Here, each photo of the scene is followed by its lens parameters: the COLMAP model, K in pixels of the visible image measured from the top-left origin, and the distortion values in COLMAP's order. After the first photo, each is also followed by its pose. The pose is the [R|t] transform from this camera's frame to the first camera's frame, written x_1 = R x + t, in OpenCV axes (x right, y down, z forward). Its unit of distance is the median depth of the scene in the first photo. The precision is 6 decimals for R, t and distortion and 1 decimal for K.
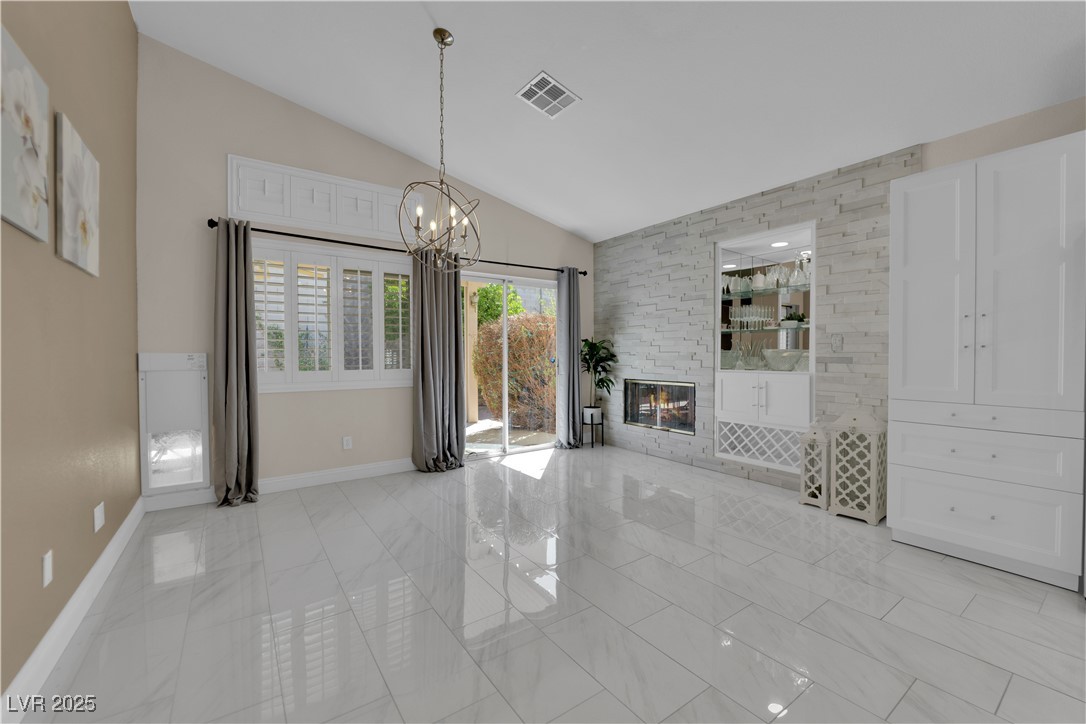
lens RADIAL K [[439.6, 0, 544.9], [0, 439.6, 361.3], [0, 0, 1]] dist [-0.013810, -0.002683]
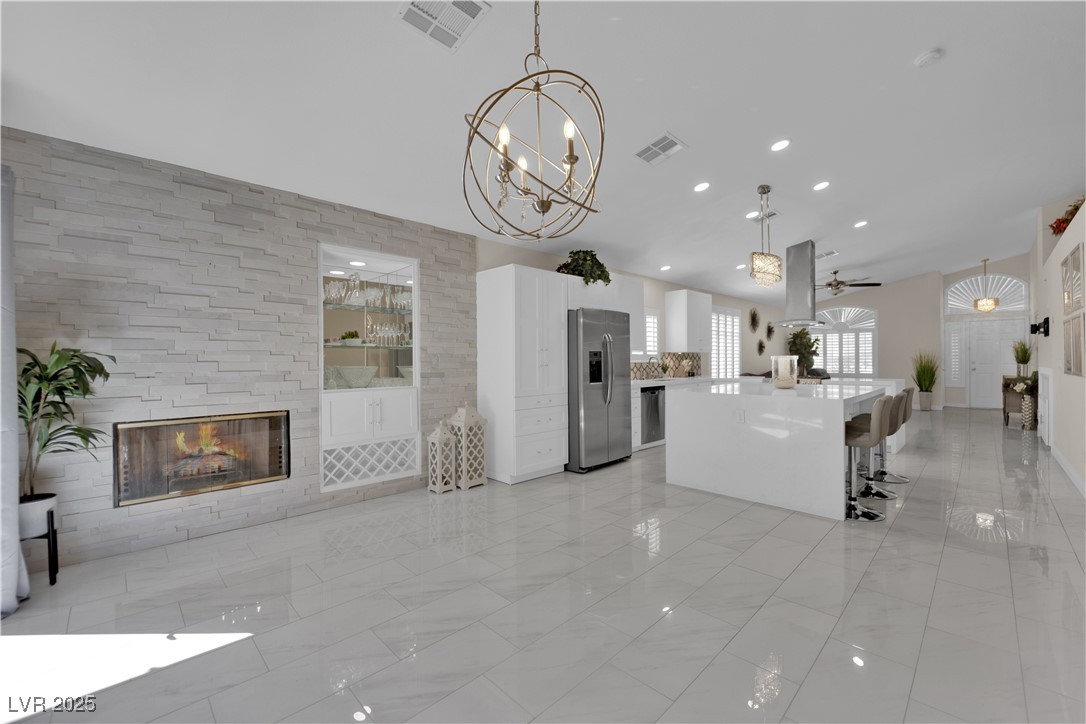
lens RADIAL K [[439.6, 0, 548.5], [0, 439.6, 362.3], [0, 0, 1]] dist [-0.013810, -0.002683]
pose [[-0.171042, 0.000840, 0.985263, -0.536182], [0.021976, 0.999754, 0.002963, -0.029809], [-0.985019, 0.022159, -0.171019, 0.726700]]
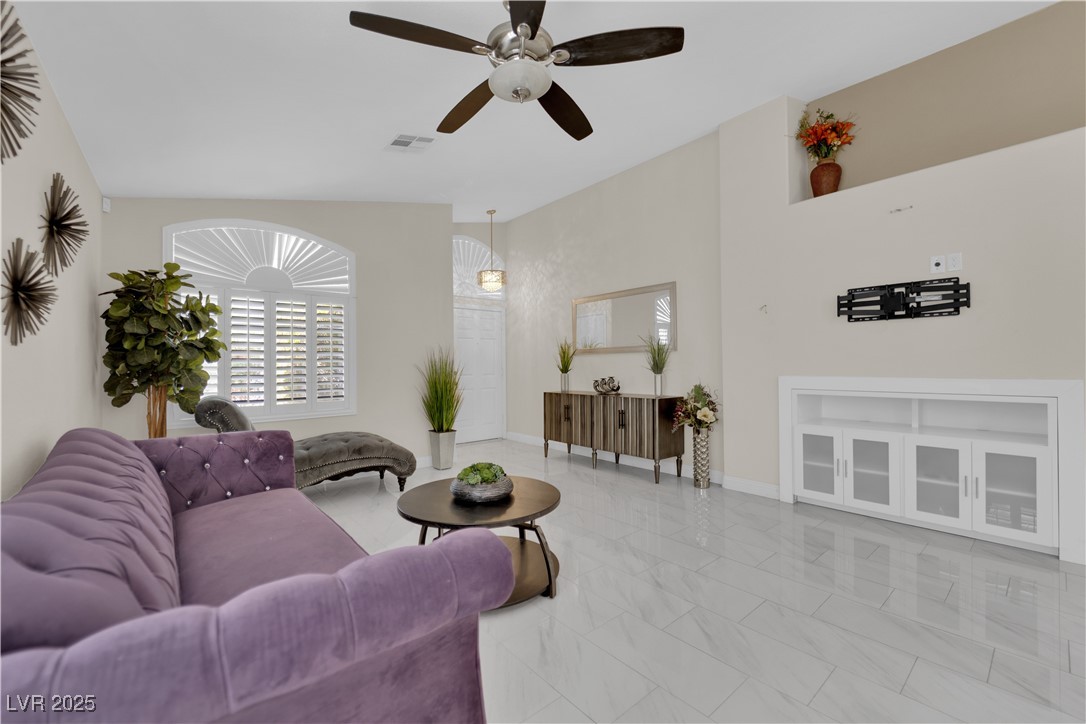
lens RADIAL K [[439.6, 0, 548.0], [0, 439.6, 362.3], [0, 0, 1]] dist [-0.013810, -0.002683]
pose [[-0.997120, 0.015726, -0.074196, 1.365761], [0.015159, 0.999851, 0.008198, -0.014194], [0.074314, 0.007050, -0.997210, -0.552879]]
